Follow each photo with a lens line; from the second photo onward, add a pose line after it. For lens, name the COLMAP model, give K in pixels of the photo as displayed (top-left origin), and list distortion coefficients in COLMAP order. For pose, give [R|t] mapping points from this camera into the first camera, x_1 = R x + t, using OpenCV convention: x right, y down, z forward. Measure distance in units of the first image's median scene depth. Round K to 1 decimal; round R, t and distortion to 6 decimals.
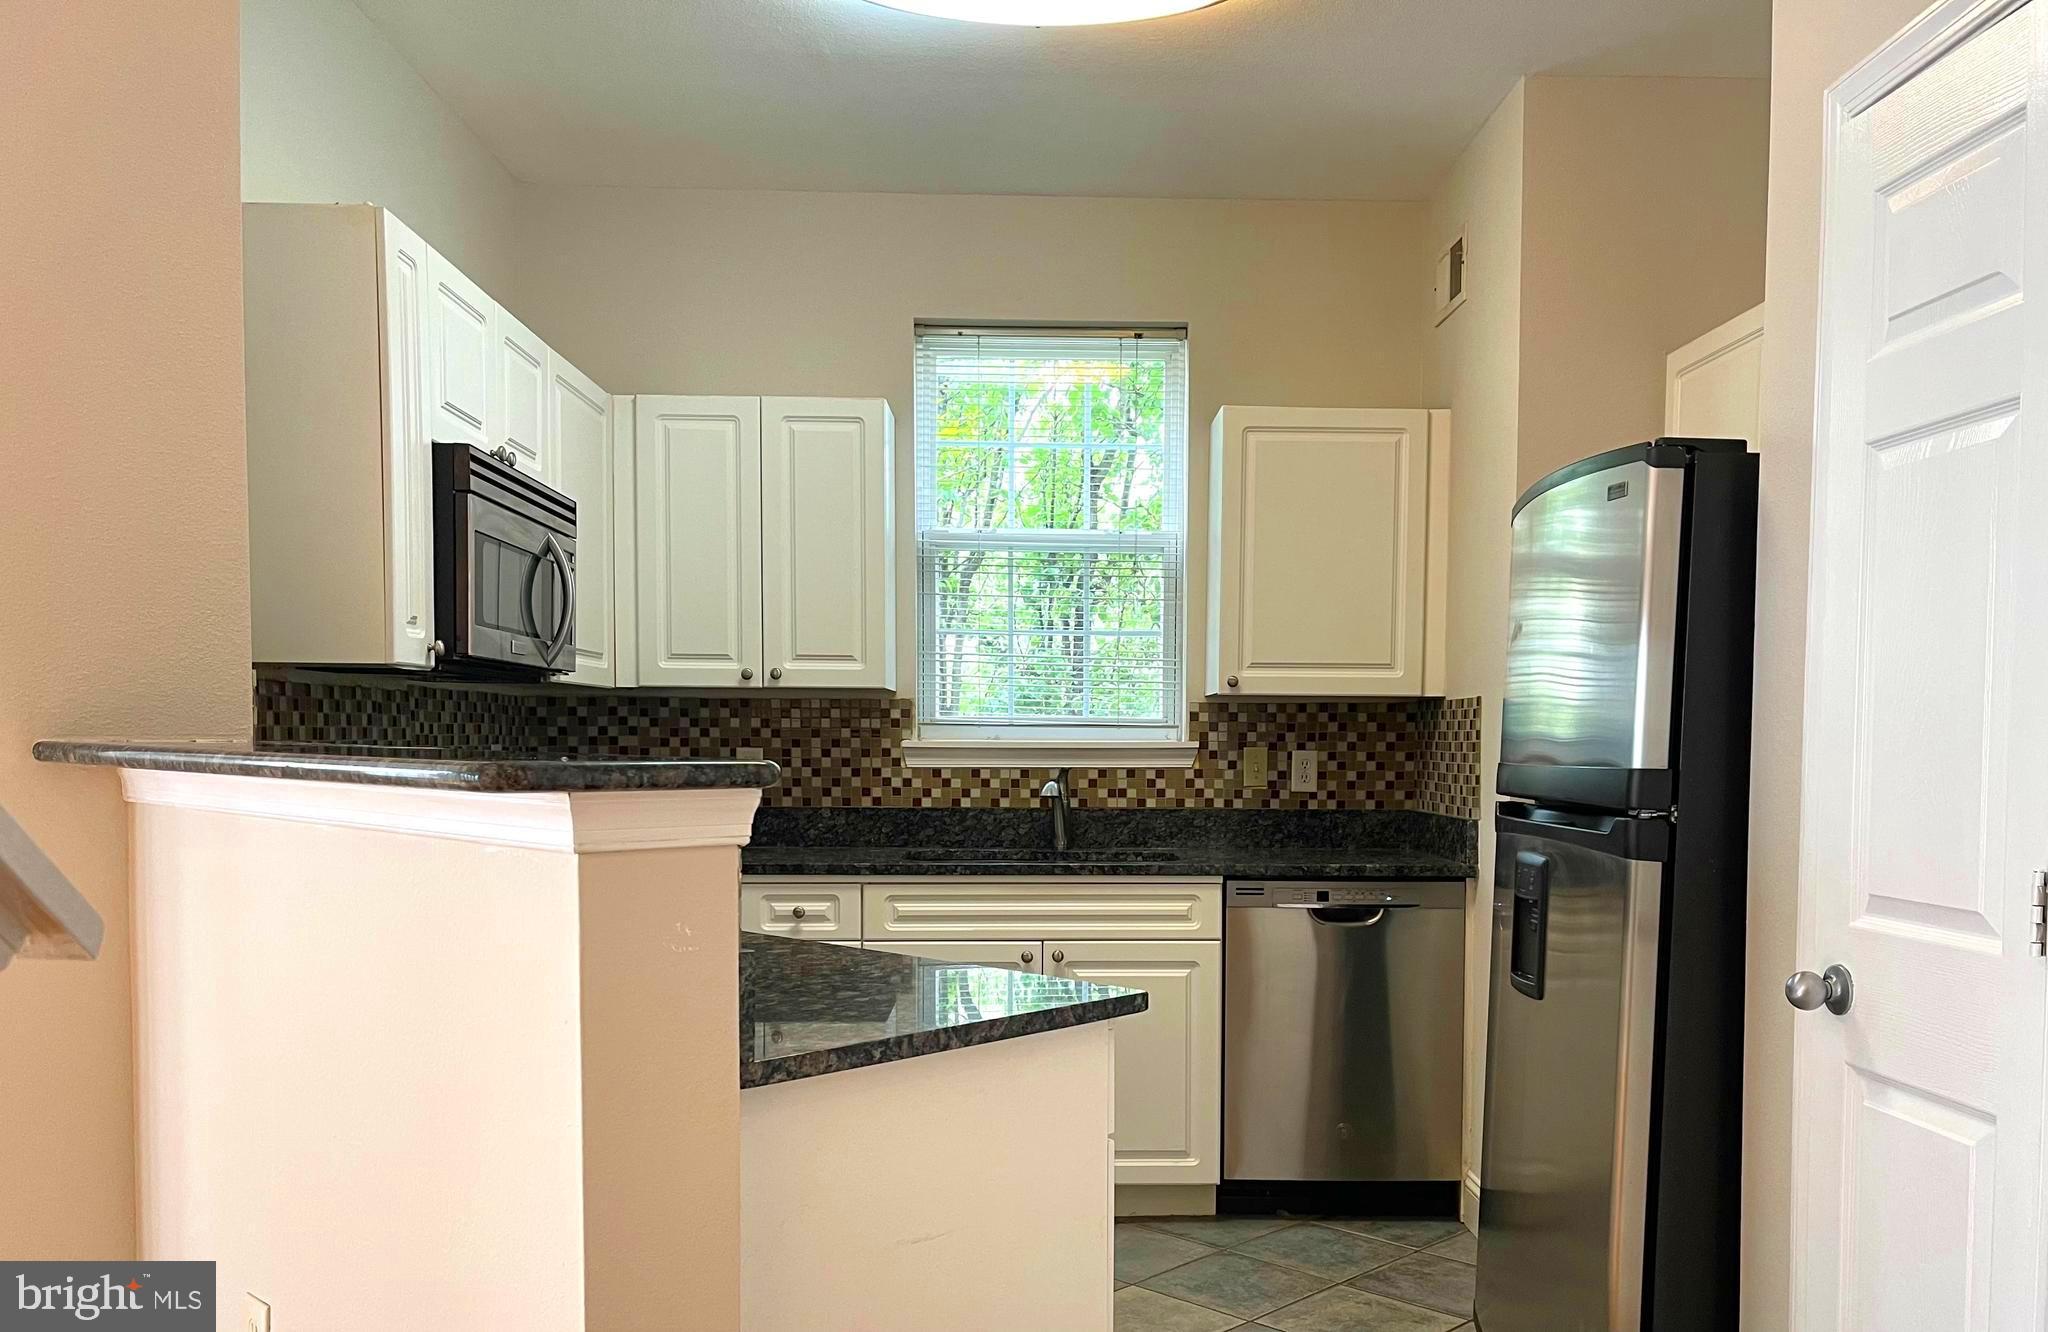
lens RADIAL K [[1632.2, 0, 1025.0], [0, 1632.2, 803.7], [0, 0, 1]] dist [0.079712, -0.003107]
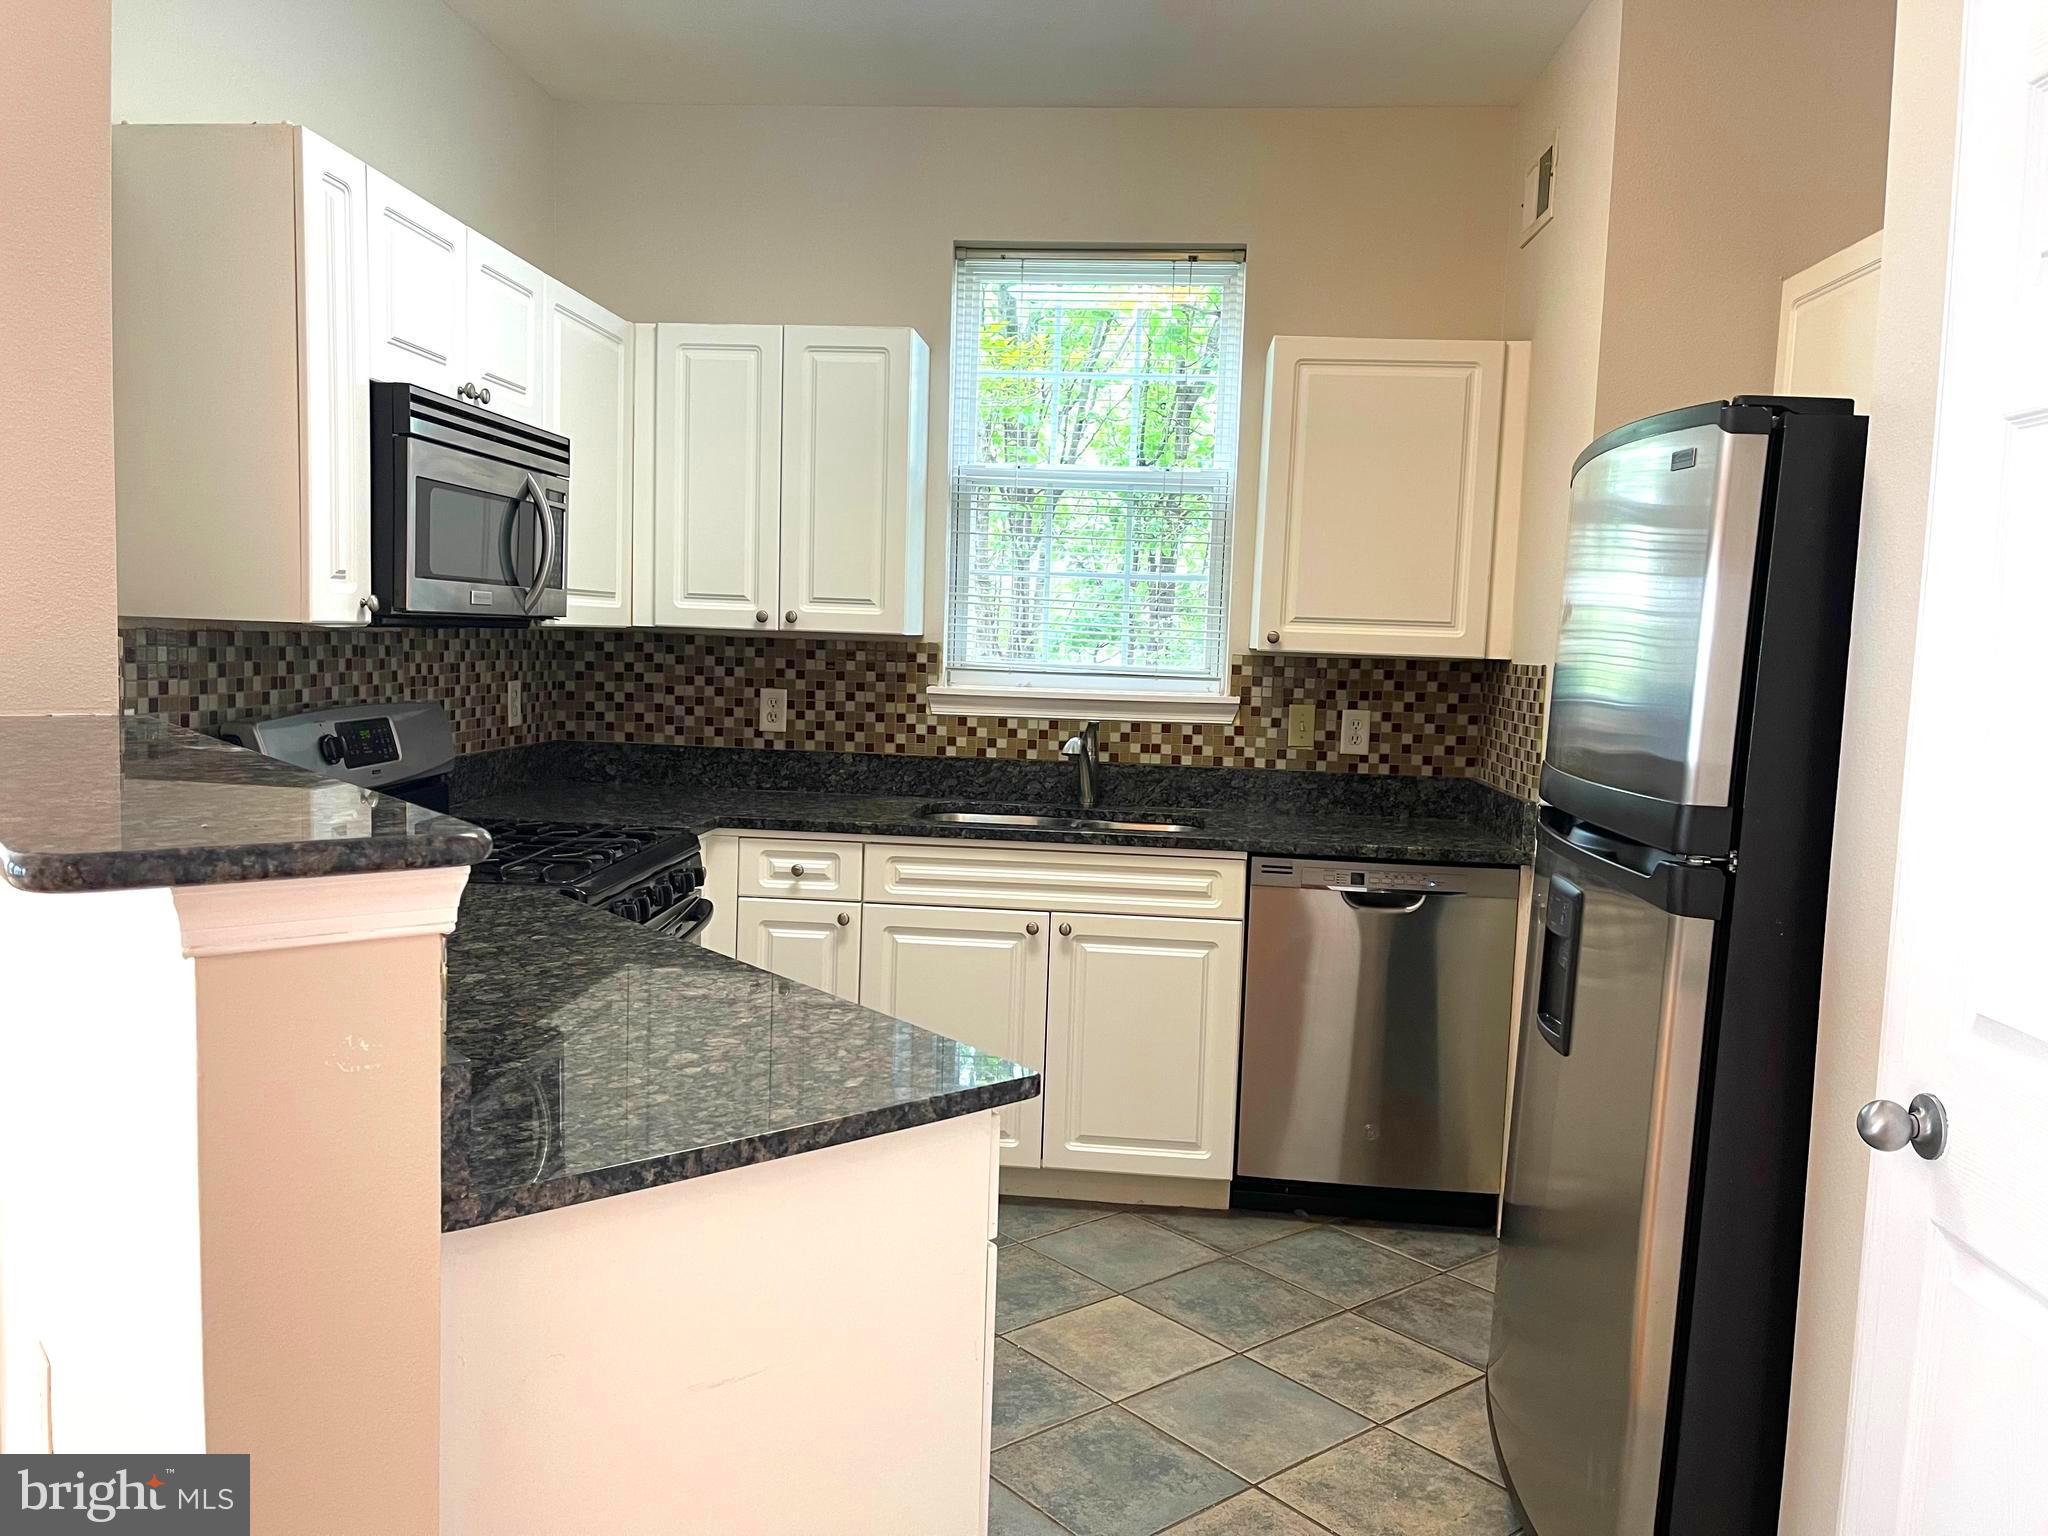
lens RADIAL K [[1545.4, 0, 962.7], [0, 1545.4, 766.0], [0, 0, 1]] dist [0.084249, -0.061590]
pose [[0.992430, 0.036253, -0.117342, 0.059448], [-0.031320, 0.998557, 0.043613, -0.035562], [0.118753, -0.039608, 0.992133, 0.107102]]
